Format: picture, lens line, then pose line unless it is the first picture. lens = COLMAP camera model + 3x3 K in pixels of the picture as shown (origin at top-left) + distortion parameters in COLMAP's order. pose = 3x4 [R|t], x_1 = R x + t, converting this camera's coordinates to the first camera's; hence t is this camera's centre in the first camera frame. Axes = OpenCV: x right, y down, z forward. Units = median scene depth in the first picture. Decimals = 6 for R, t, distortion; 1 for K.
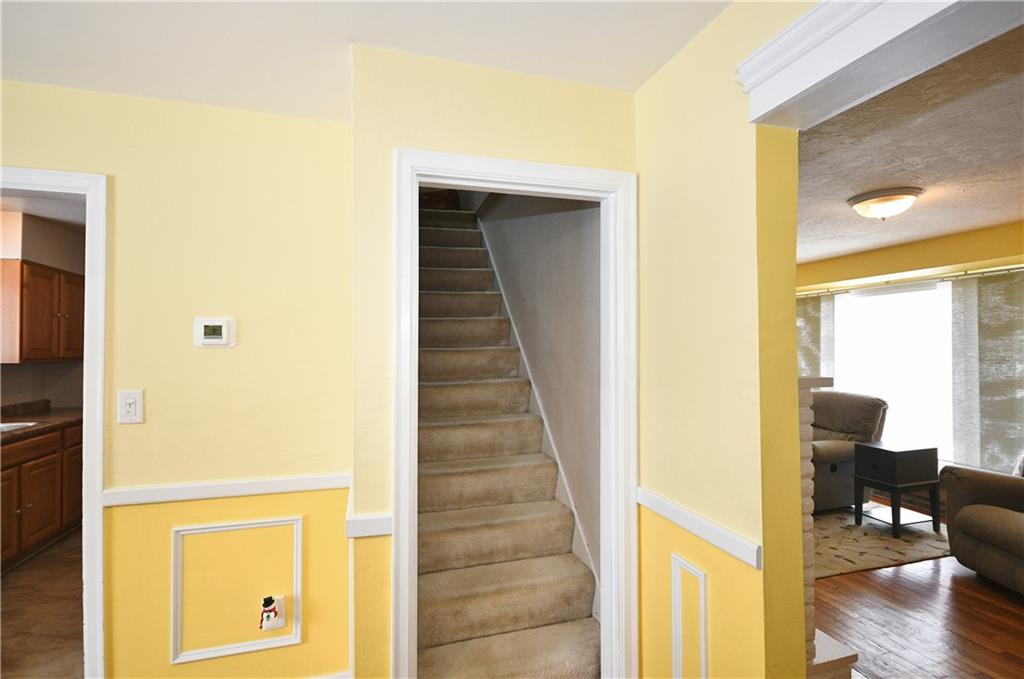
lens RADIAL K [[495.8, 0, 513.2], [0, 495.8, 345.1], [0, 0, 1]] dist [-0.005201, -0.000956]
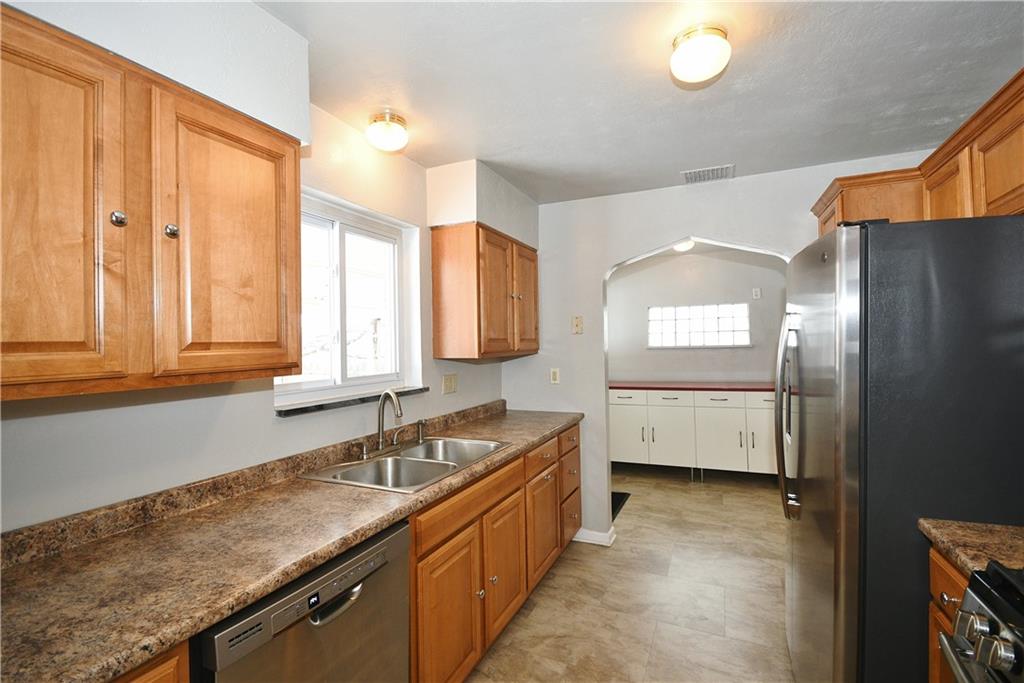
lens RADIAL K [[453.2, 0, 514.0], [0, 453.2, 340.3], [0, 0, 1]] dist [-0.004577, -0.000377]
pose [[0.758000, -0.010051, -0.652177, -0.502729], [0.022955, 0.999673, 0.011273, 0.002571], [0.651850, -0.023516, 0.757983, 0.505214]]
